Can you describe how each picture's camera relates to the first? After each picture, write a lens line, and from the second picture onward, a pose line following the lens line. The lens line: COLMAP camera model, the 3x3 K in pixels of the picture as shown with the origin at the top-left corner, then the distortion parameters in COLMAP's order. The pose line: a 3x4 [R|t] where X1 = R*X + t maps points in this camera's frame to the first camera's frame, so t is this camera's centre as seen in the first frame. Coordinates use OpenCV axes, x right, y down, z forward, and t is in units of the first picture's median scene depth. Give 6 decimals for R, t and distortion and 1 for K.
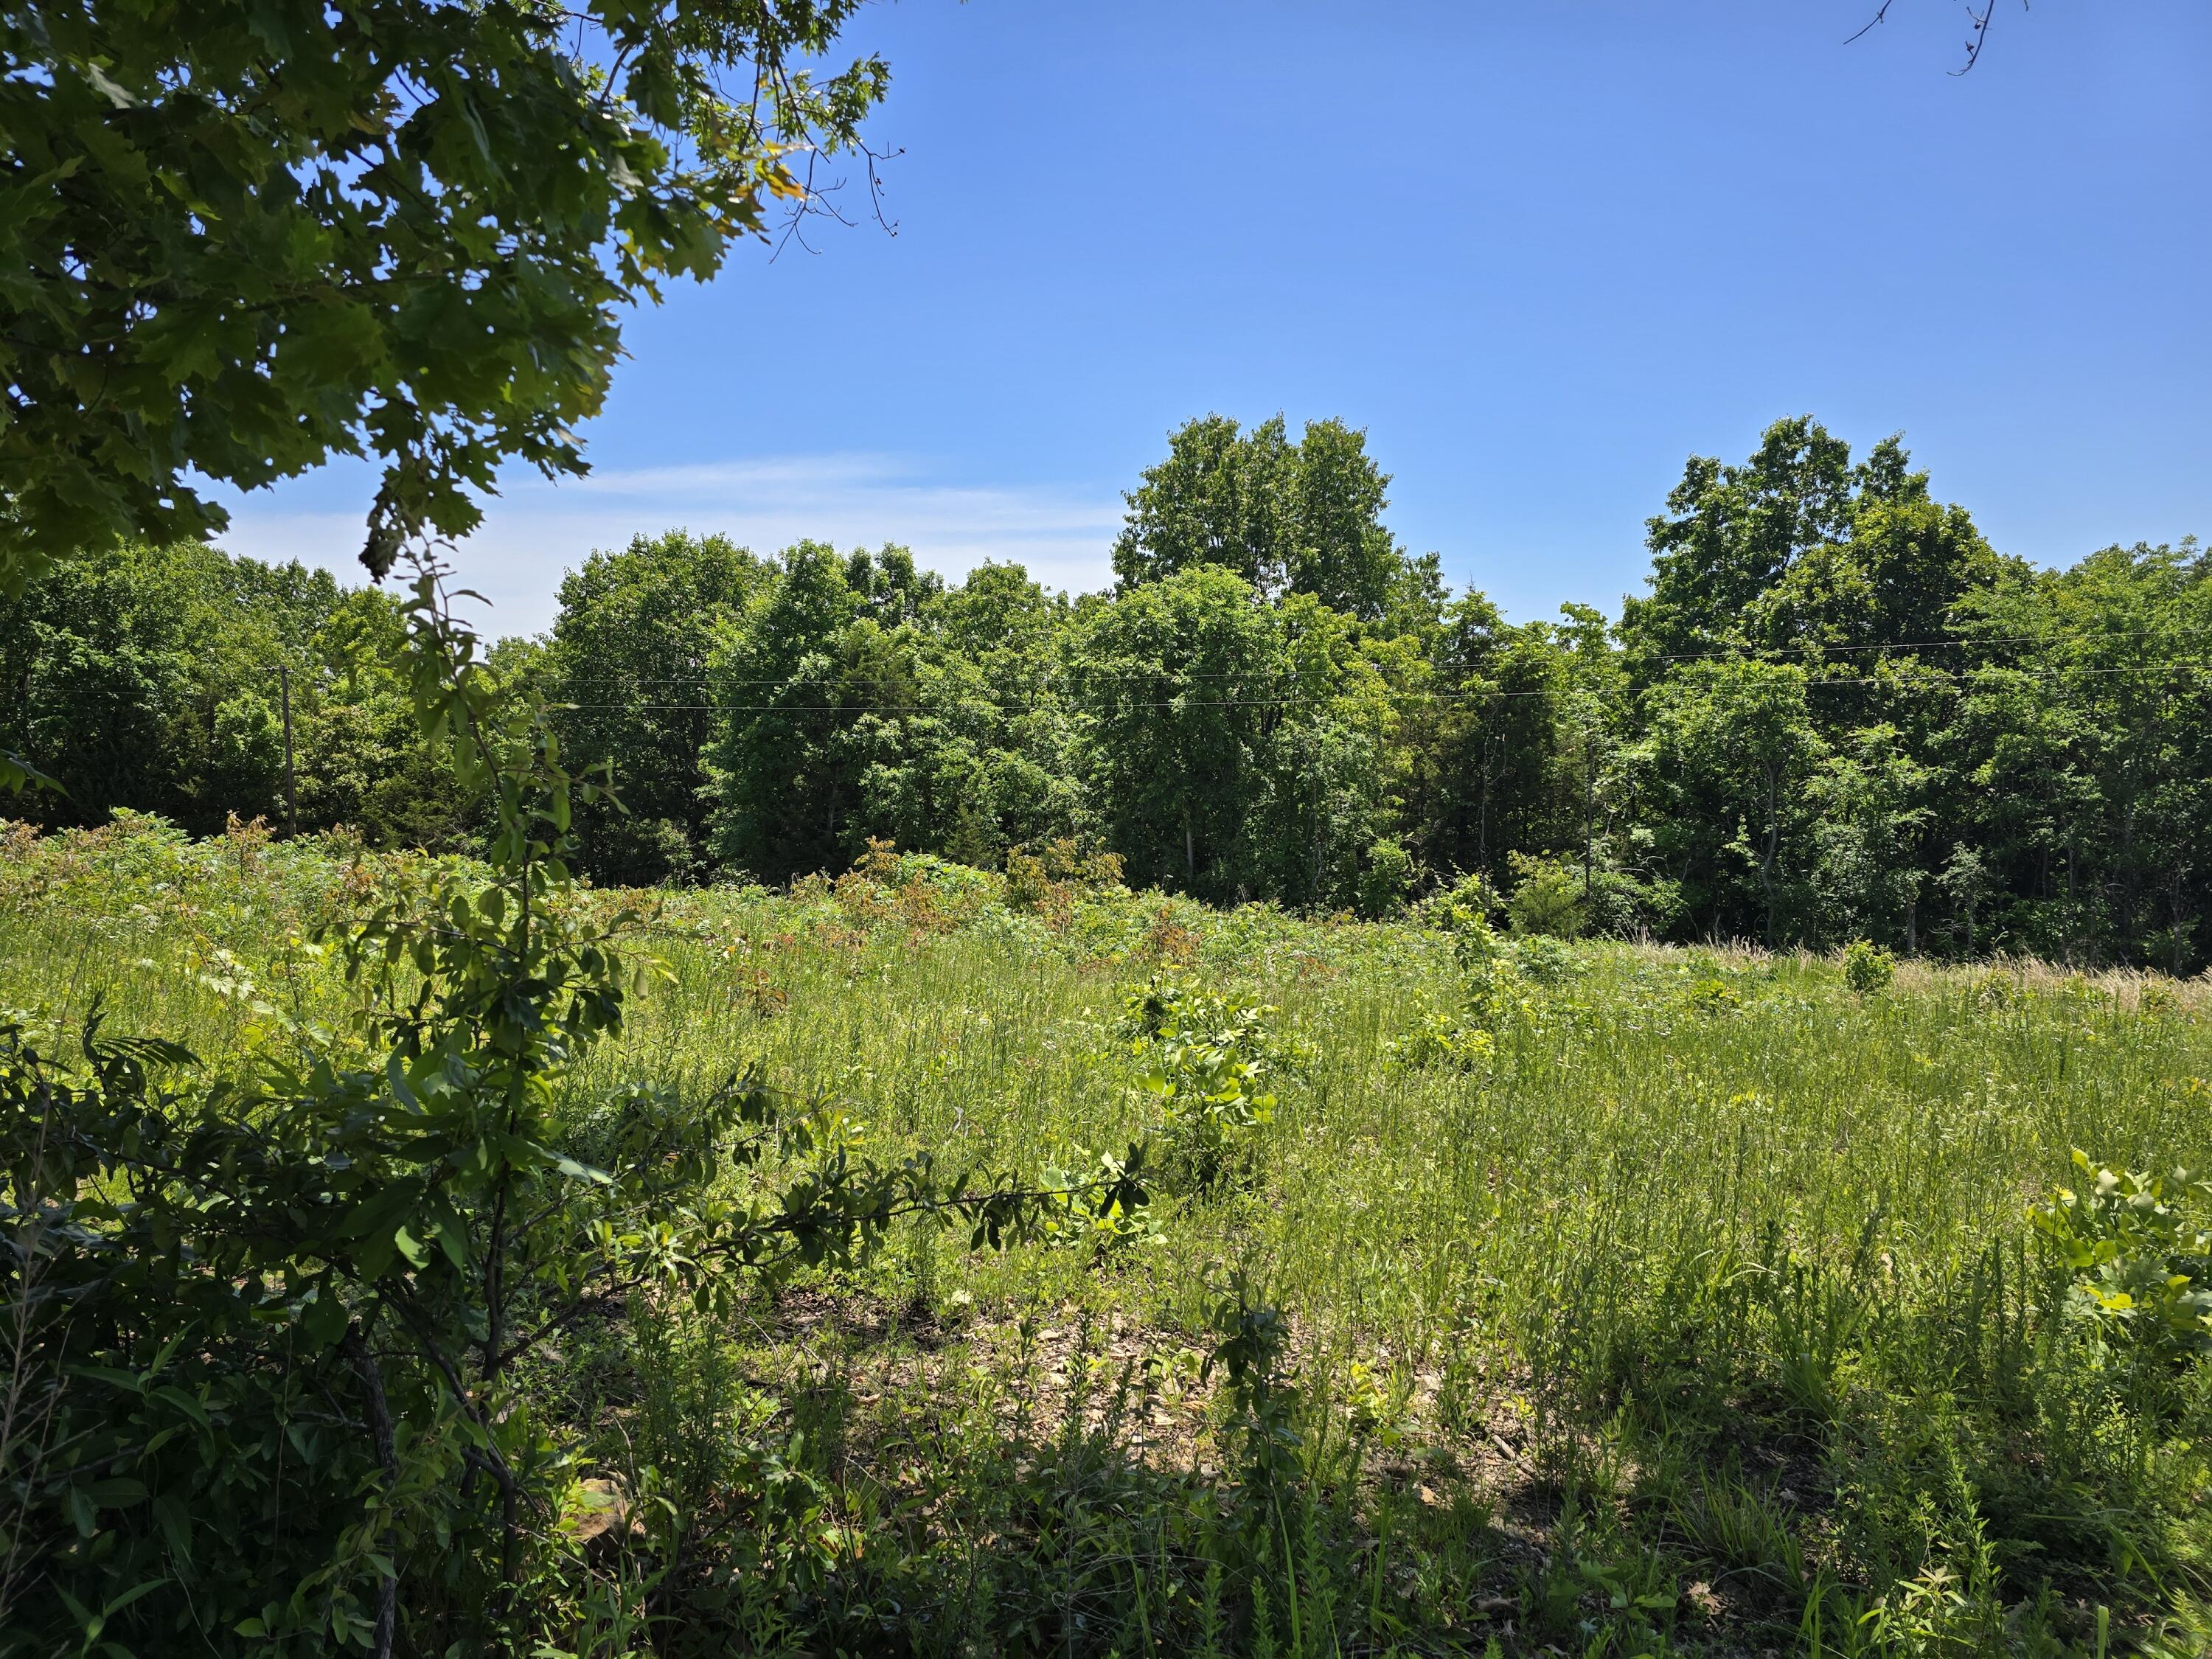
lens RADIAL K [[1439.9, 0, 1107.5], [0, 1439.9, 840.9], [0, 0, 1]] dist [0.052160, -0.059940]
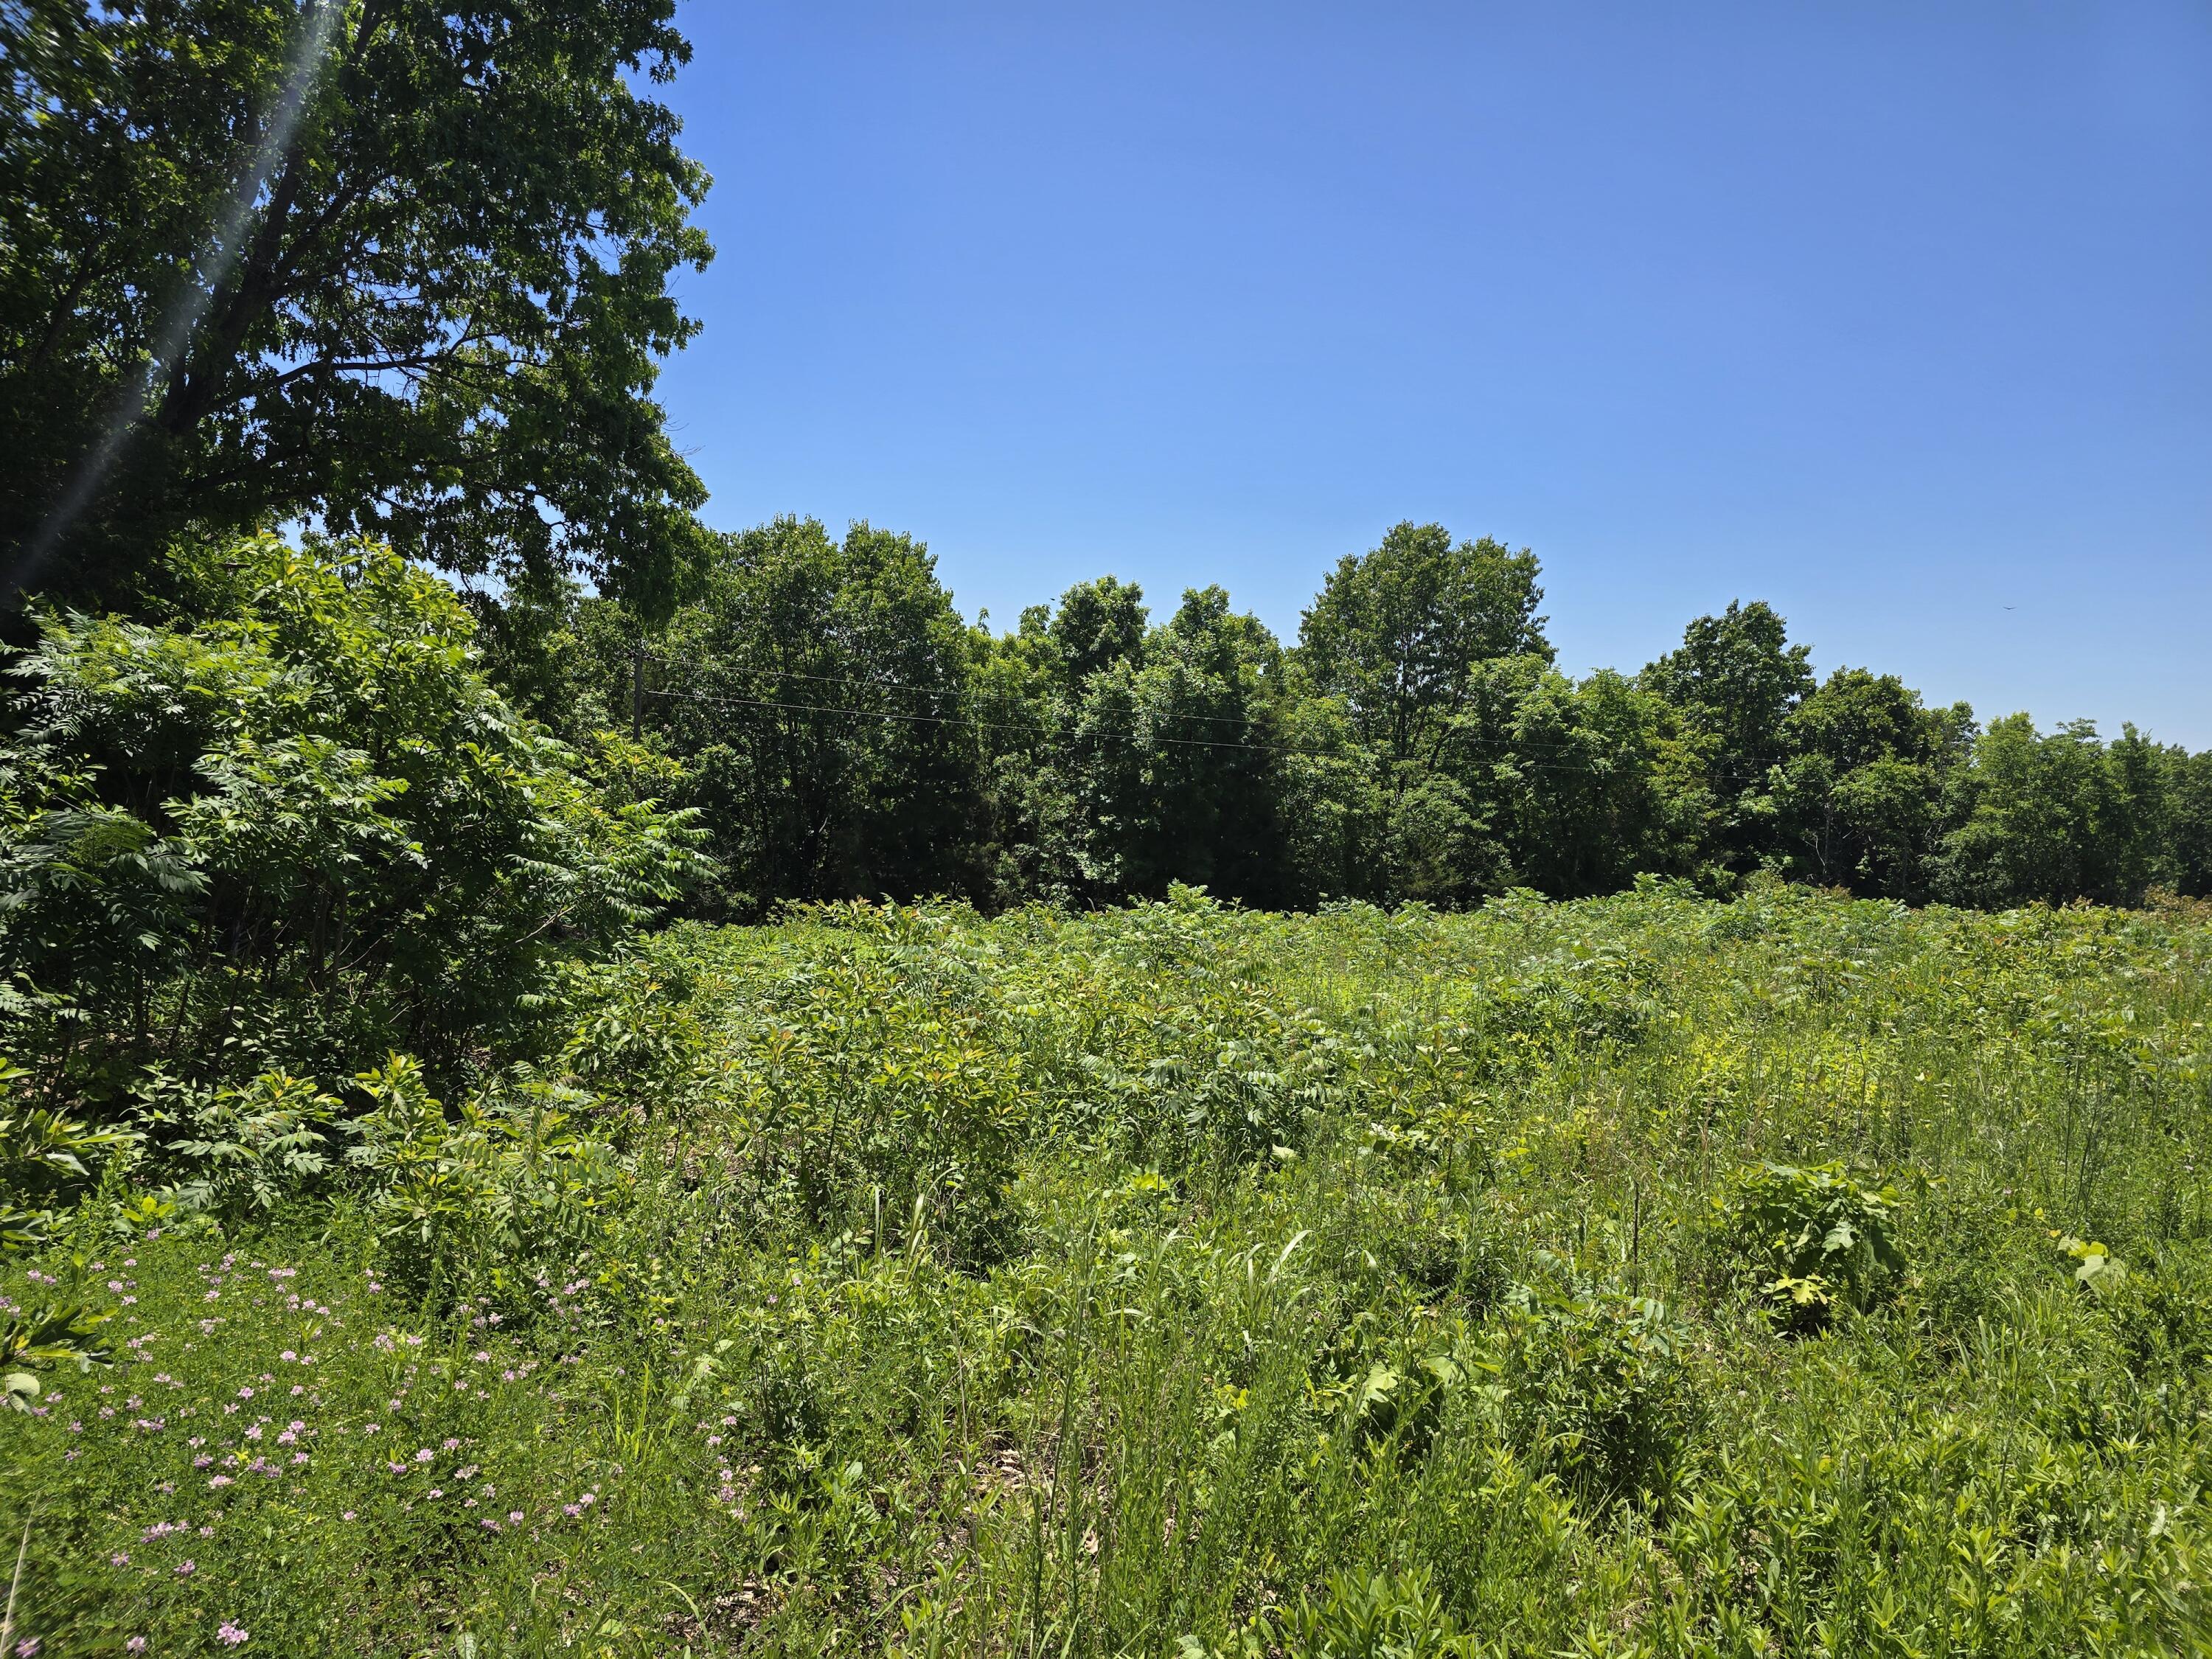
lens RADIAL K [[1439.9, 0, 1108.1], [0, 1439.9, 839.8], [0, 0, 1]] dist [0.052160, -0.059940]
pose [[0.691595, -0.004635, 0.722271, -1.147816], [-0.009883, 0.999825, 0.015879, -0.039136], [-0.722218, -0.018120, 0.691428, 0.375530]]
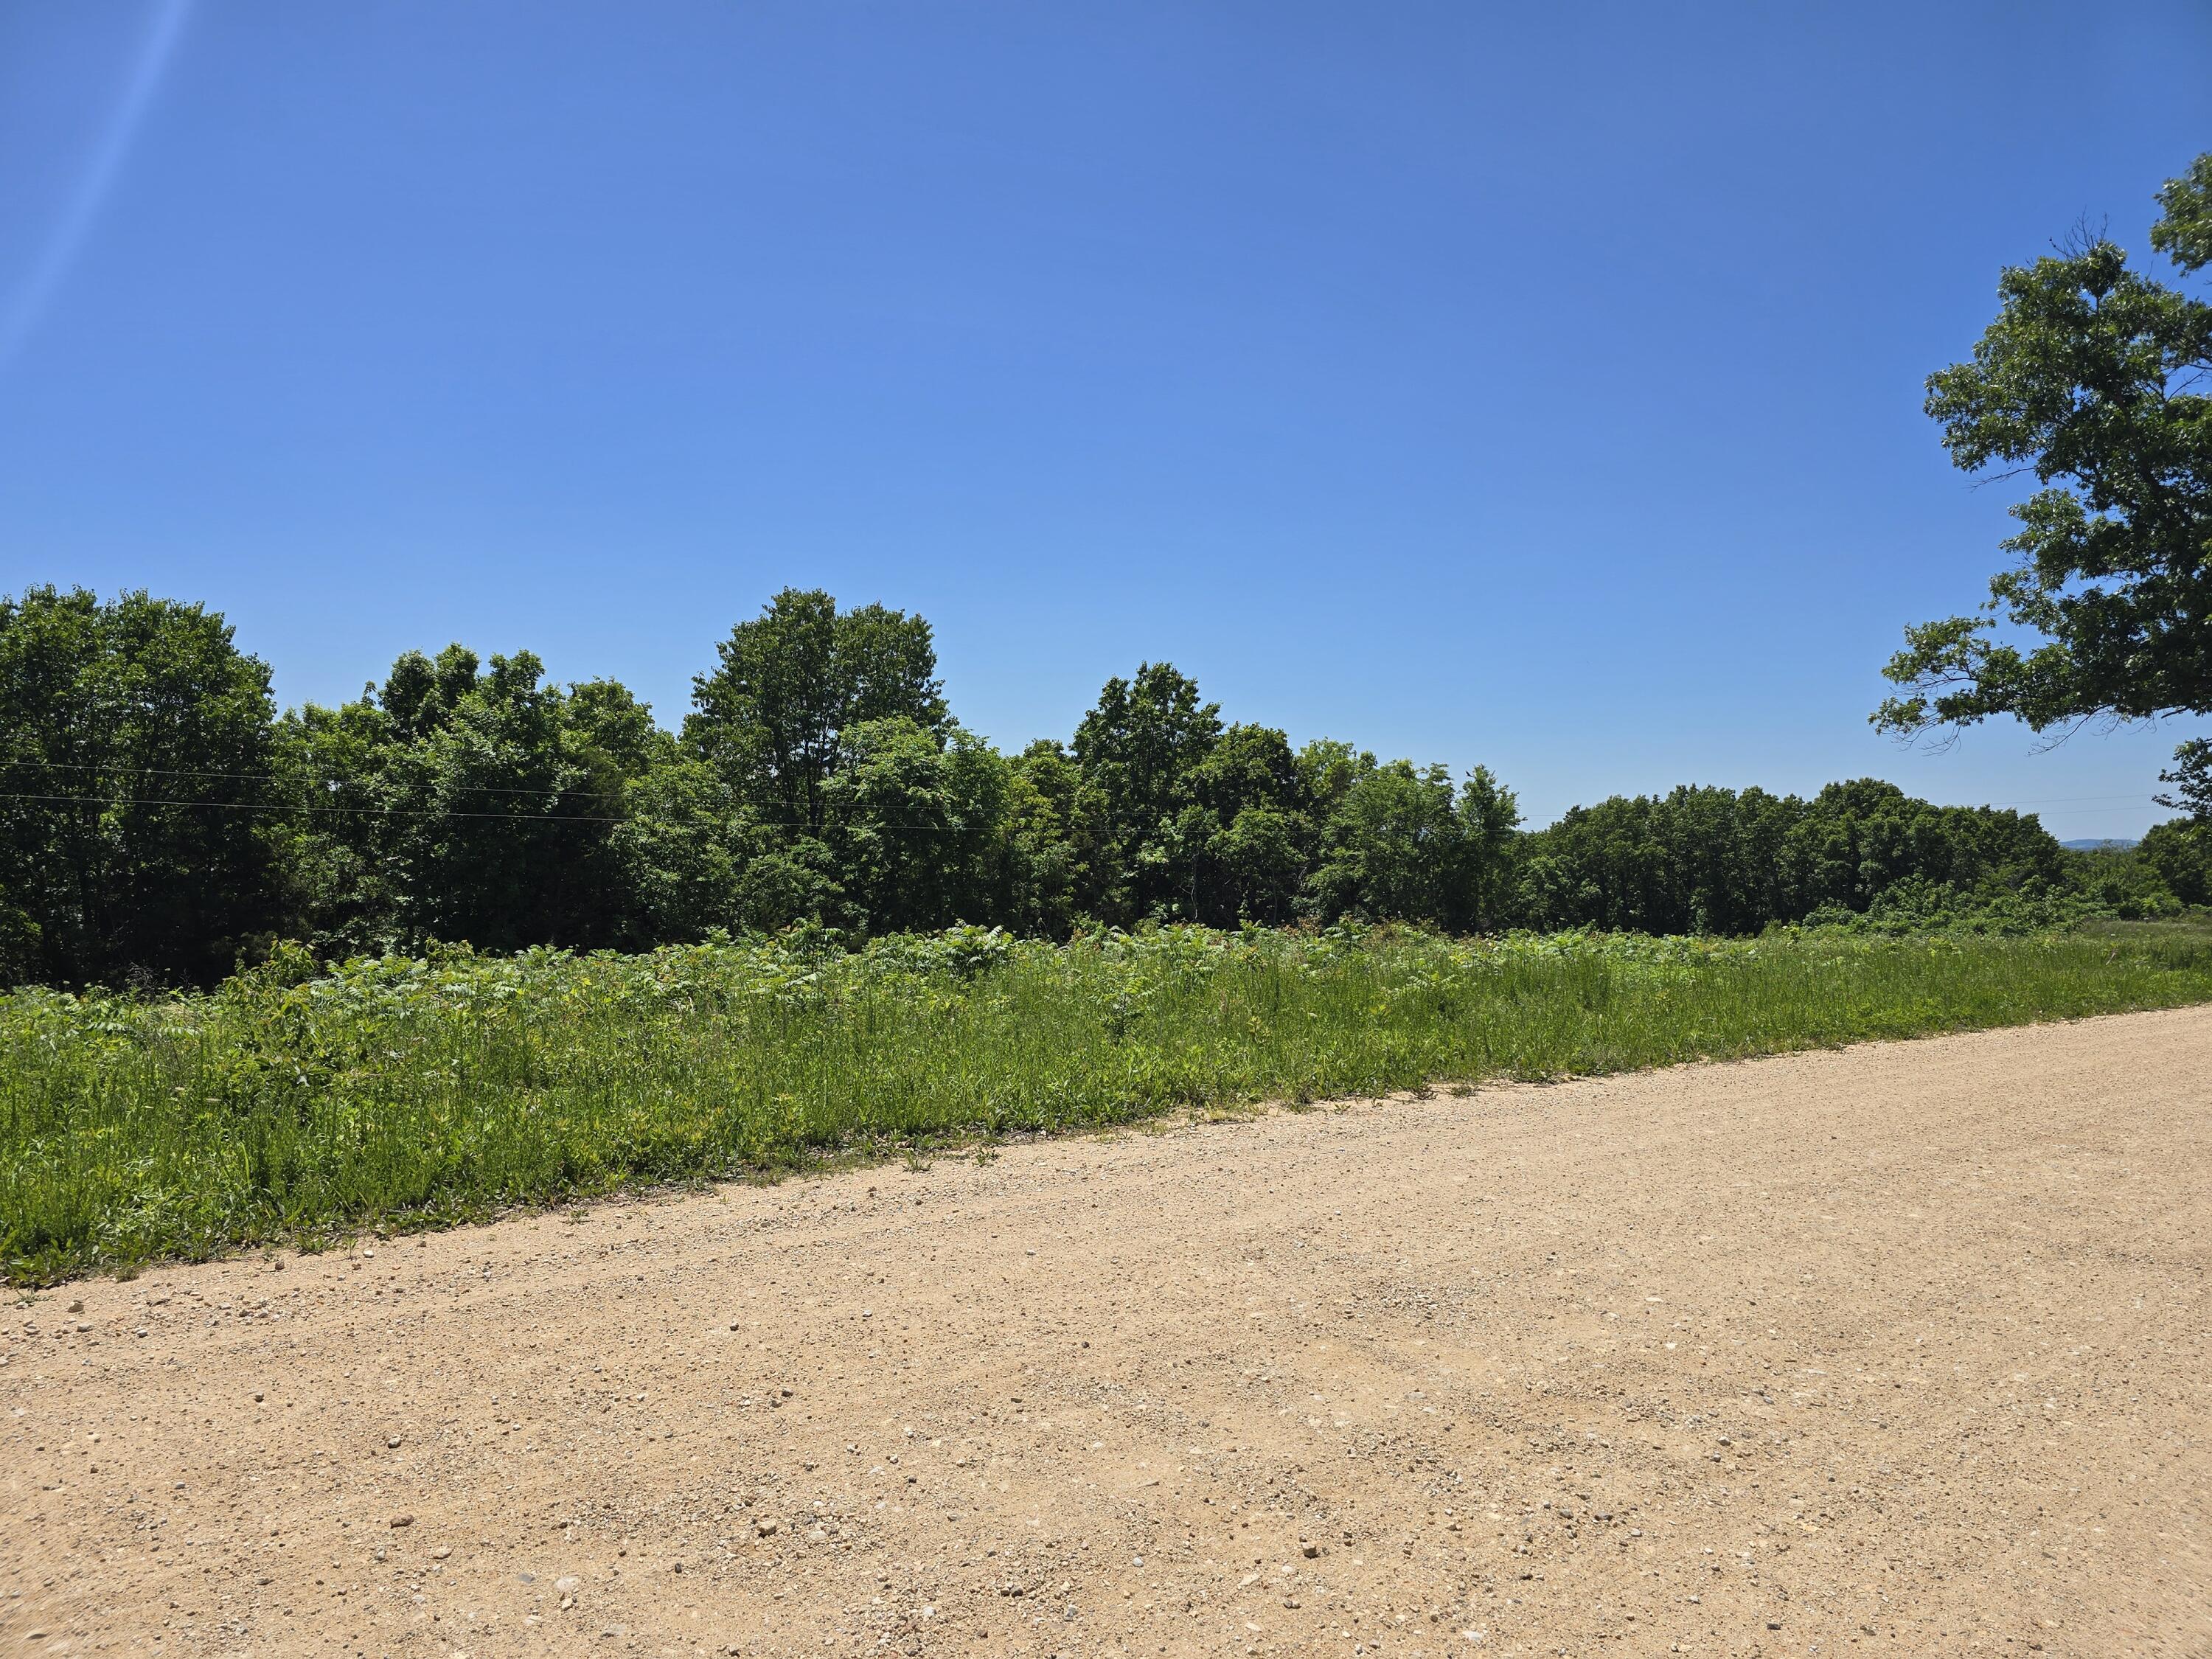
lens RADIAL K [[1439.9, 0, 1102.6], [0, 1439.9, 817.5], [0, 0, 1]] dist [0.052160, -0.059940]
pose [[0.560002, 0.019612, 0.828259, -0.916939], [0.035209, 0.998253, -0.047443, -0.027872], [-0.827743, 0.055730, 0.558333, 0.113934]]
